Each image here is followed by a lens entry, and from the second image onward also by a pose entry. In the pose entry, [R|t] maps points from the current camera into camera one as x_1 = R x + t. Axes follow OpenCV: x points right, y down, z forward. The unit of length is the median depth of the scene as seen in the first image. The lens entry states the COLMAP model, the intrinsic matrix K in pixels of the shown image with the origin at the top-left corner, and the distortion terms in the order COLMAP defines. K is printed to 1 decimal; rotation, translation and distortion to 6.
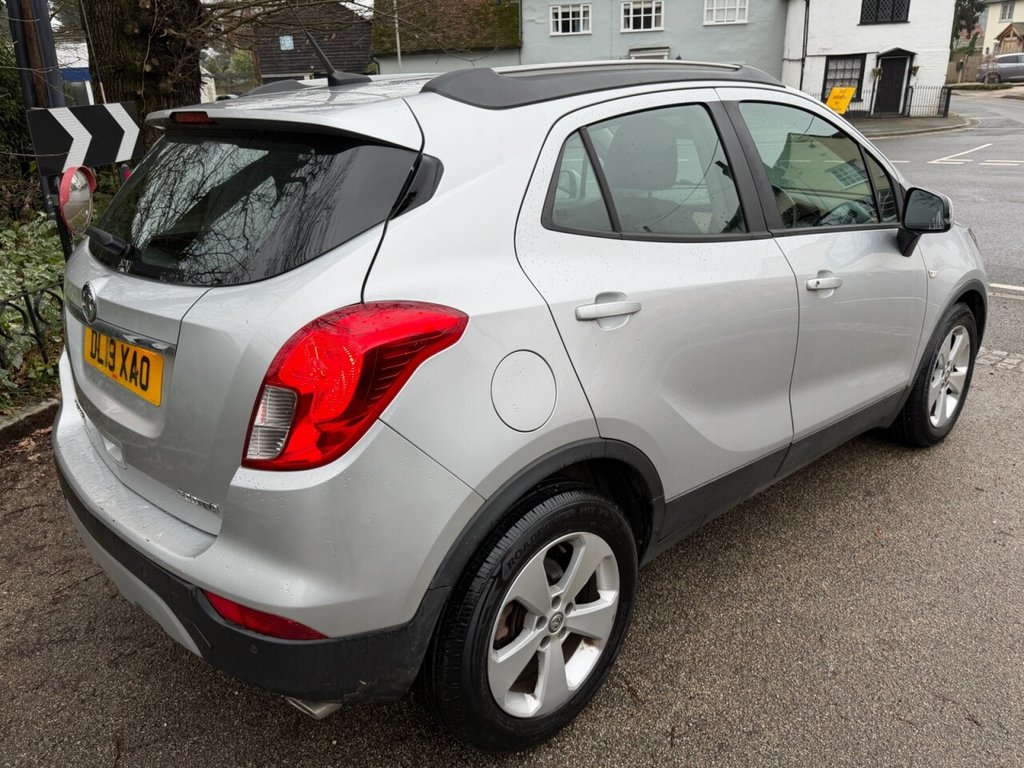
lens RADIAL K [[794.3, 0, 516.4], [0, 794.3, 388.7], [0, 0, 1]] dist [0.007117, -0.012322]
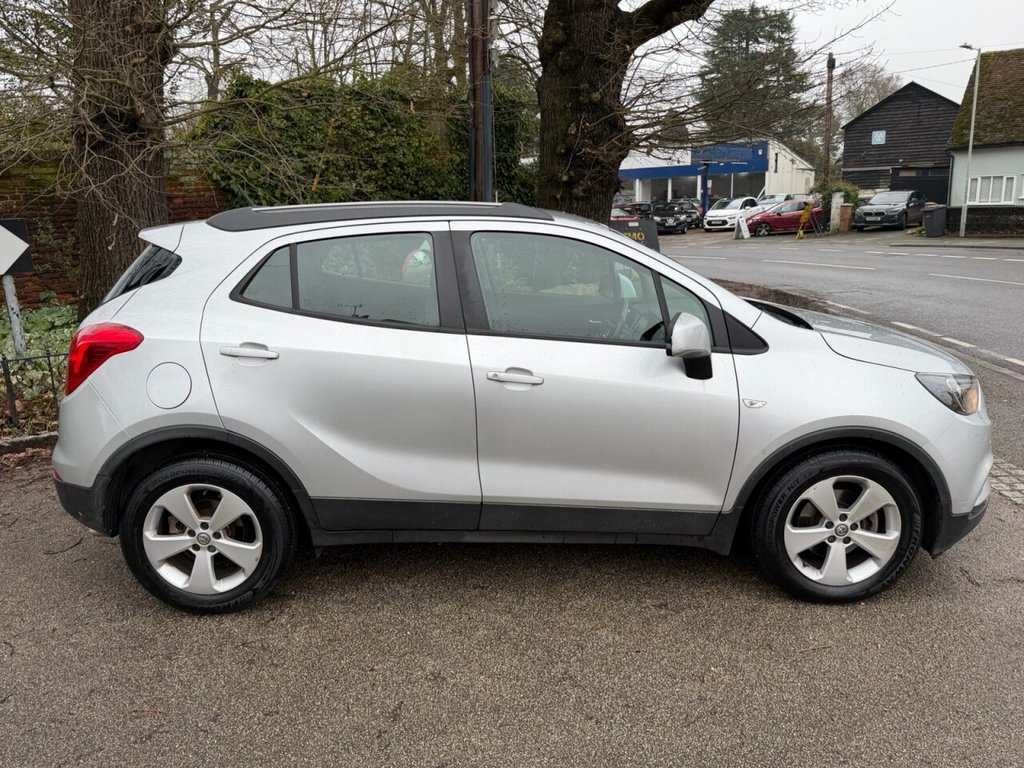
lens RADIAL K [[764.5, 0, 512.0], [0, 764.5, 384.0], [0, 0, 1]] dist [0.120818, -0.165362]
pose [[0.737012, 0.171392, -0.653788, 1.106553], [-0.238034, 0.971160, -0.013742, -0.103079], [0.632577, 0.165752, 0.756553, 0.108149]]
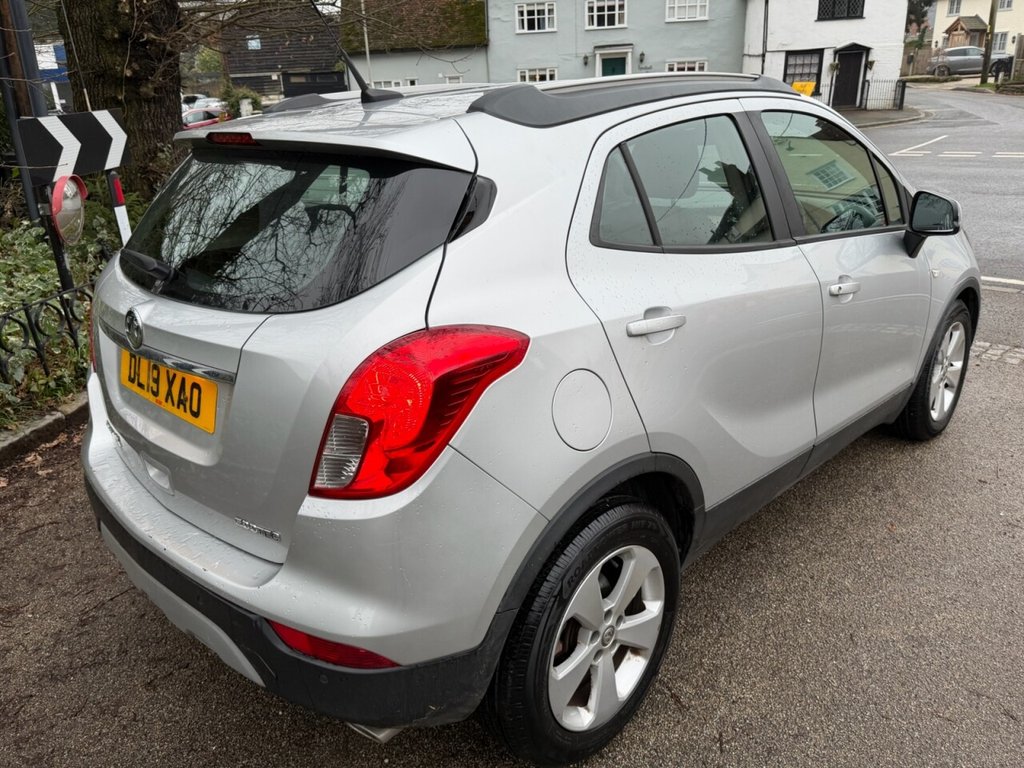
lens RADIAL K [[780.1, 0, 512.0], [0, 780.1, 384.0], [0, 0, 1]] dist [-0.000737, -0.002507]
pose [[0.999212, -0.022573, 0.032660, -0.071356], [0.022387, 0.999731, 0.006059, -0.024354], [-0.032788, -0.005323, 0.999448, 0.013318]]
